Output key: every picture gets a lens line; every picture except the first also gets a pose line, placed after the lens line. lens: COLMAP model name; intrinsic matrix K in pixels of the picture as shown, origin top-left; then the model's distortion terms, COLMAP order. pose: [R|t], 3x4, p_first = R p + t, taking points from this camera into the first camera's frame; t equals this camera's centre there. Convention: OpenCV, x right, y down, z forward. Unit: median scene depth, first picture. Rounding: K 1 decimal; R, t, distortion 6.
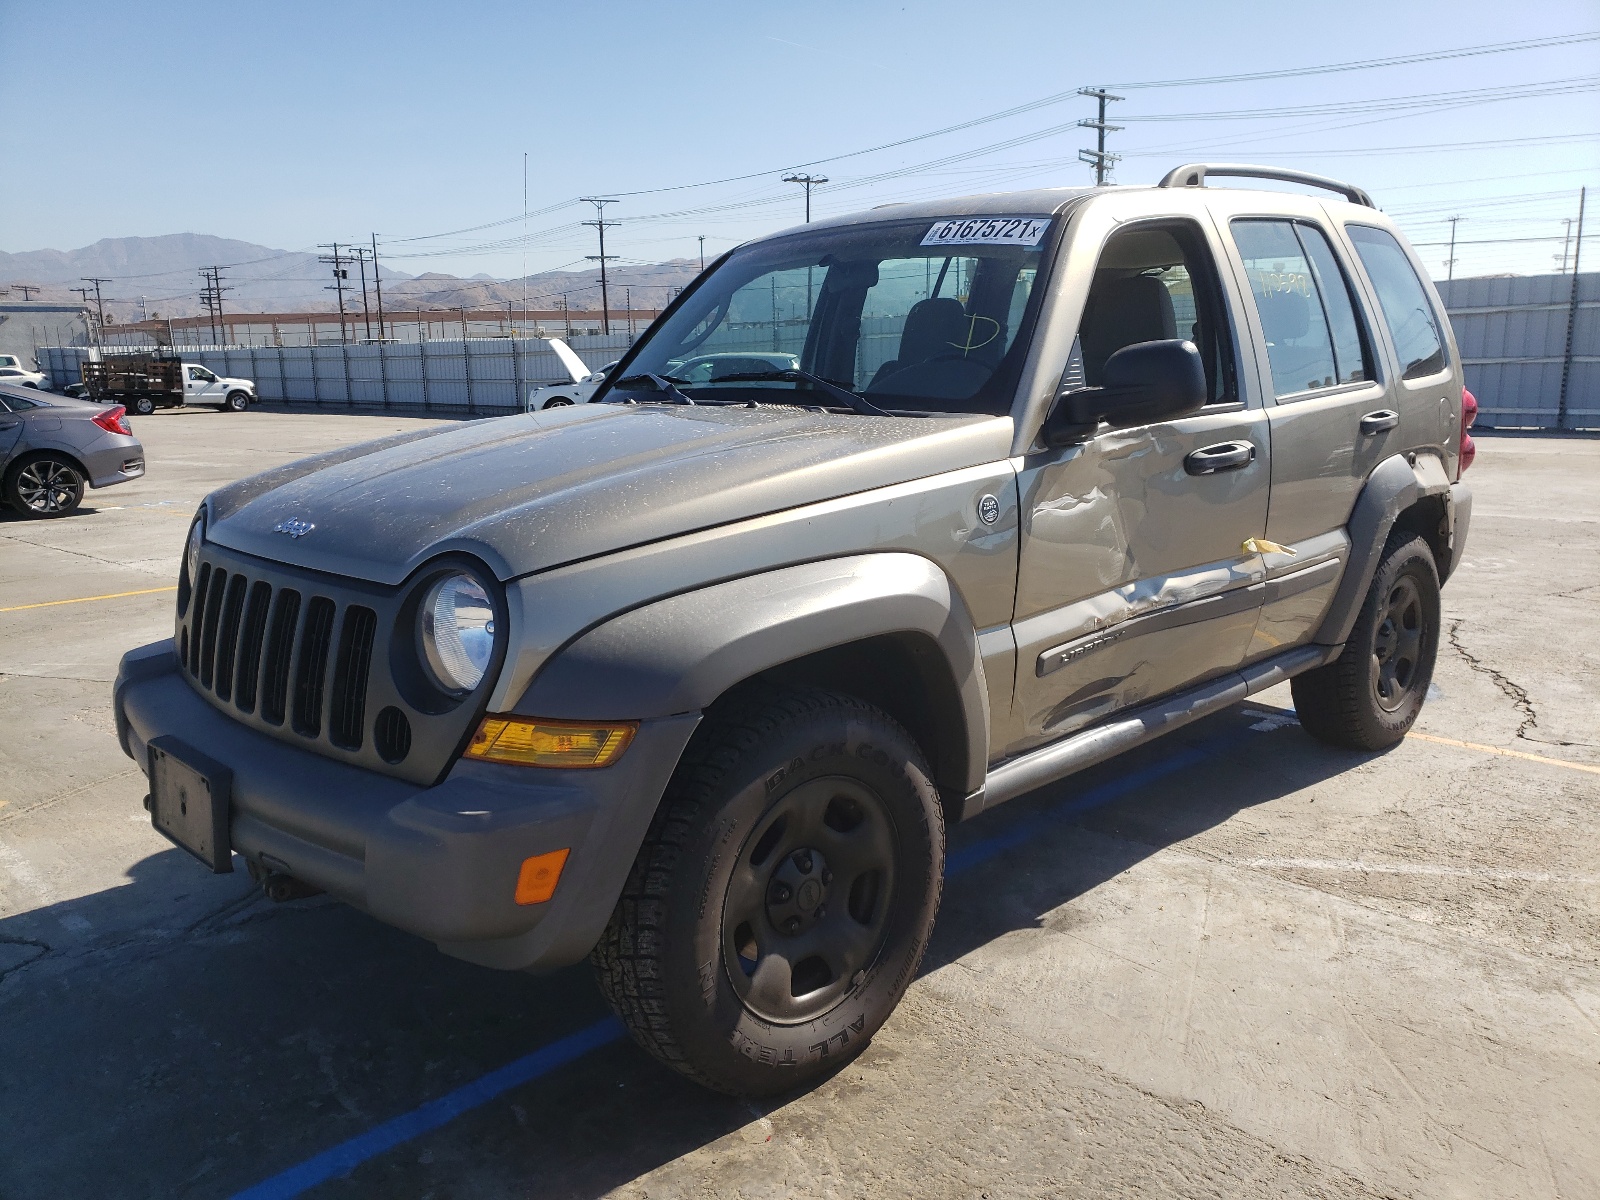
lens RADIAL K [[1263.2, 0, 800.0], [0, 1263.2, 600.0], [0, 0, 1]] dist [0.033784, -0.010513]
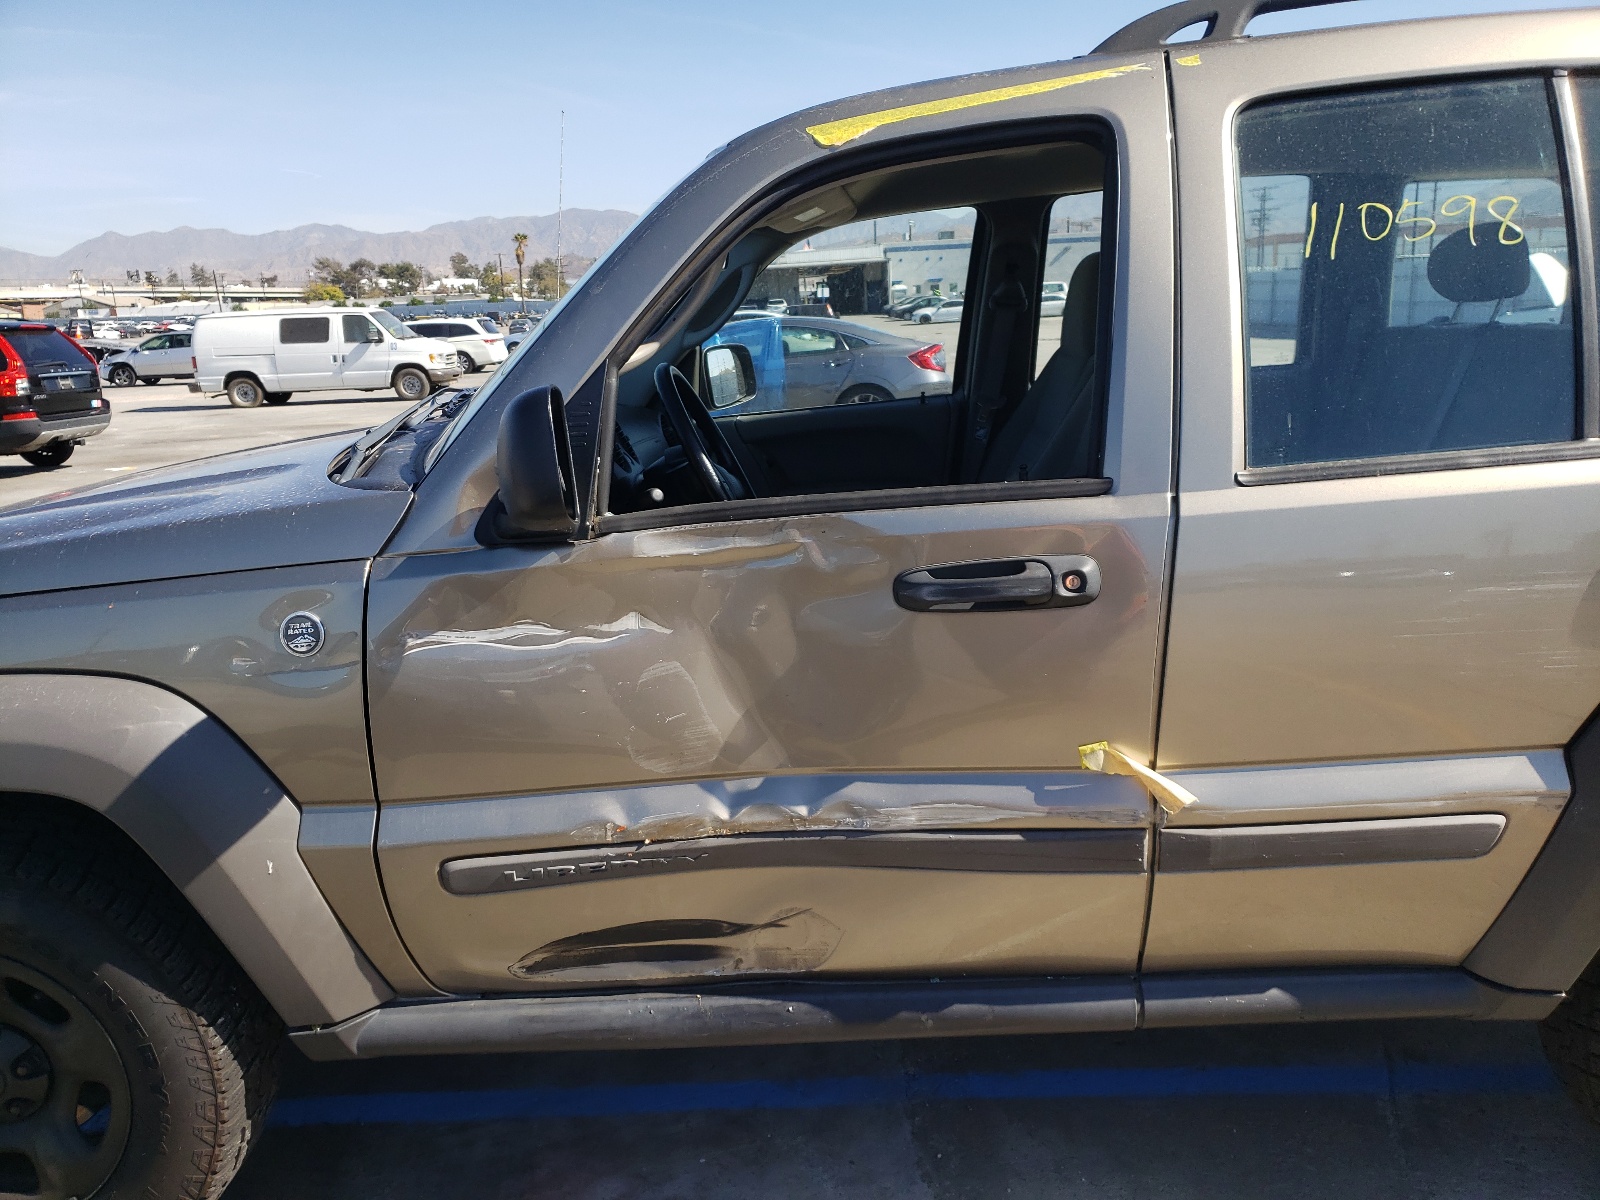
lens RADIAL K [[1263.2, 0, 800.0], [0, 1263.2, 600.0], [0, 0, 1]] dist [0.033784, -0.010513]
pose [[0.712977, 0.154219, -0.684017, 0.649544], [-0.111717, 0.988036, 0.106317, -0.155743], [0.692230, 0.000615, 0.721677, 0.575524]]
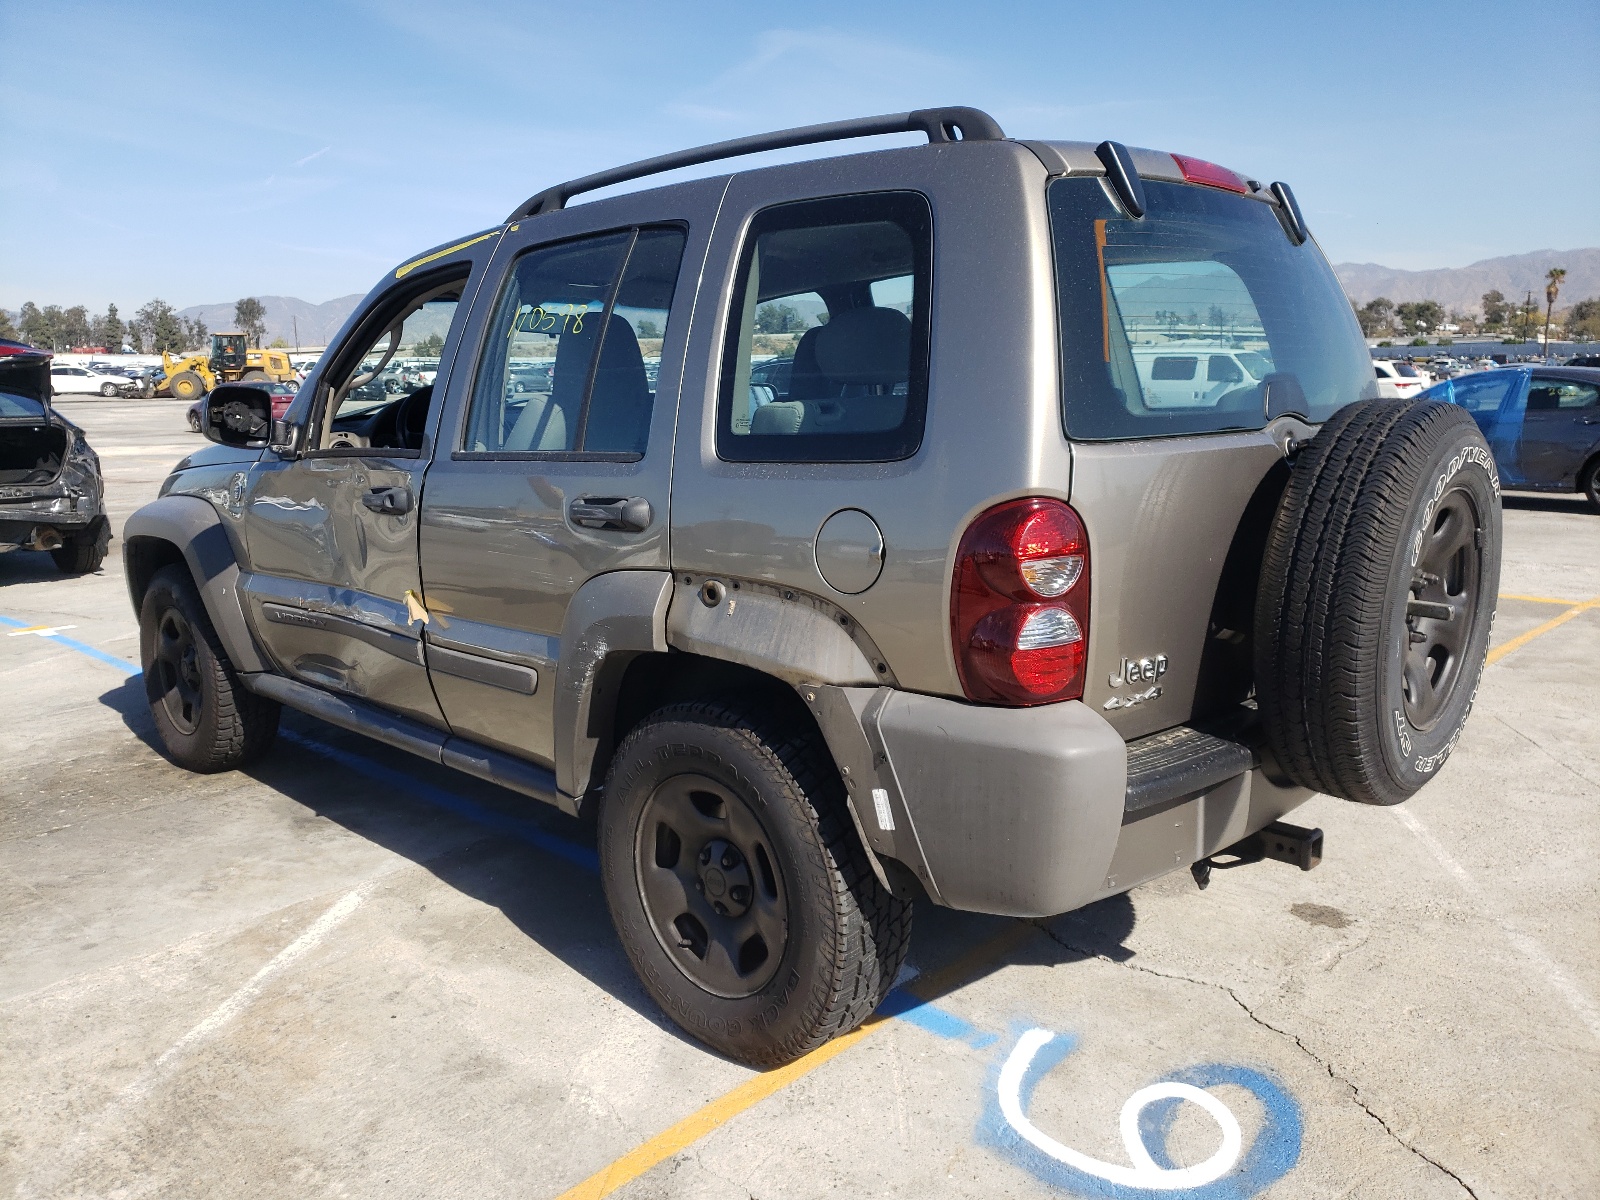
lens RADIAL K [[1263.2, 0, 800.0], [0, 1263.2, 600.0], [0, 0, 1]] dist [0.033784, -0.010513]
pose [[0.032993, 0.203869, -0.978442, 1.396809], [-0.187387, 0.962876, 0.194307, -0.303006], [0.981732, 0.176937, 0.069971, 1.311162]]
